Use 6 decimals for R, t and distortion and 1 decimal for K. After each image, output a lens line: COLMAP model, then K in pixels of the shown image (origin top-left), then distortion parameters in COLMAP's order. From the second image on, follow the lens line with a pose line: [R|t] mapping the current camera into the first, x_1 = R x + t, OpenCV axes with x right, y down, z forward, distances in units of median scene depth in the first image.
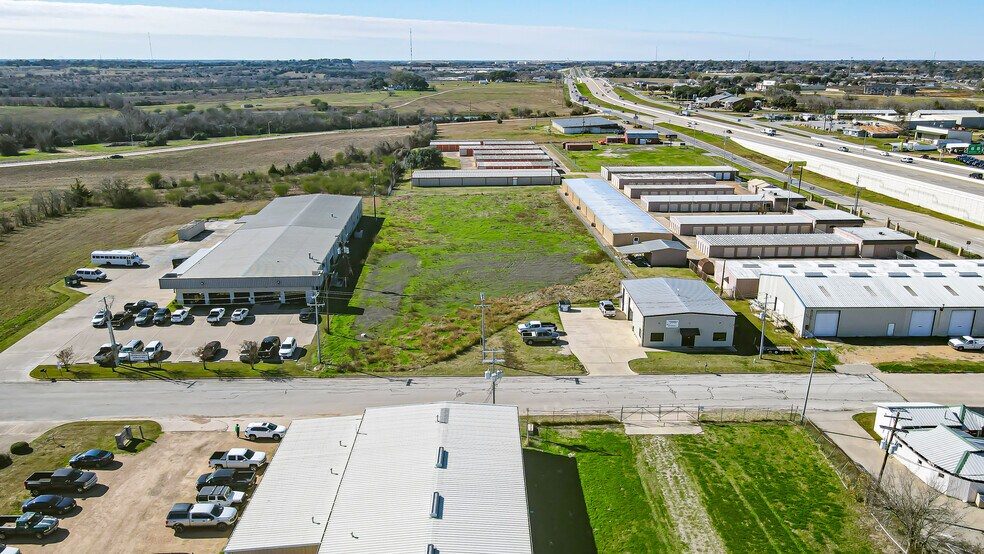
lens RADIAL K [[809.7, 0, 492.0], [0, 809.7, 277.0], [0, 0, 1]] dist [-0.005965, 0.055641]
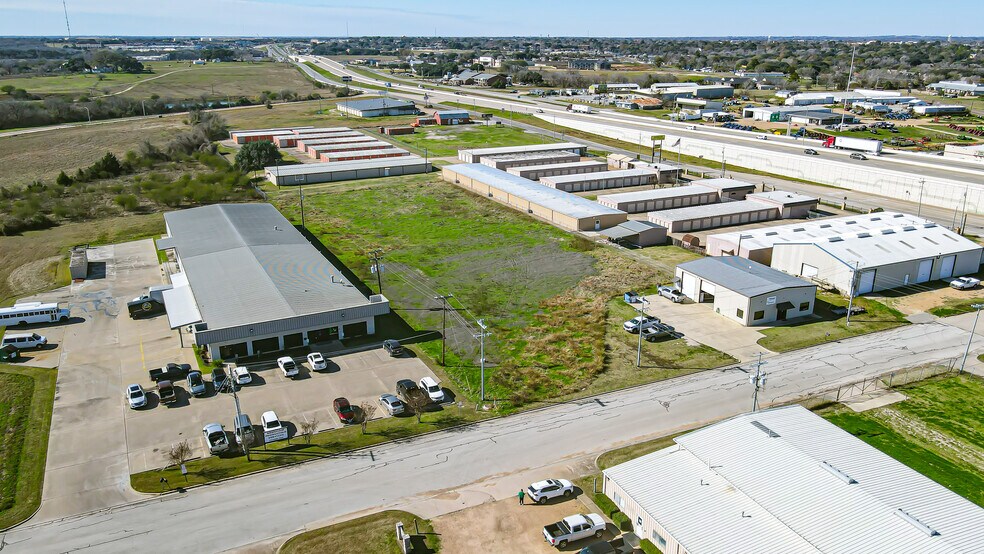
lens RADIAL K [[809.7, 0, 492.0], [0, 809.7, 277.0], [0, 0, 1]] dist [-0.005965, 0.055641]
pose [[0.901846, -0.124300, 0.413792, -0.264173], [0.112008, 0.992242, 0.053945, -0.034468], [-0.417287, -0.002302, 0.908772, 0.098257]]
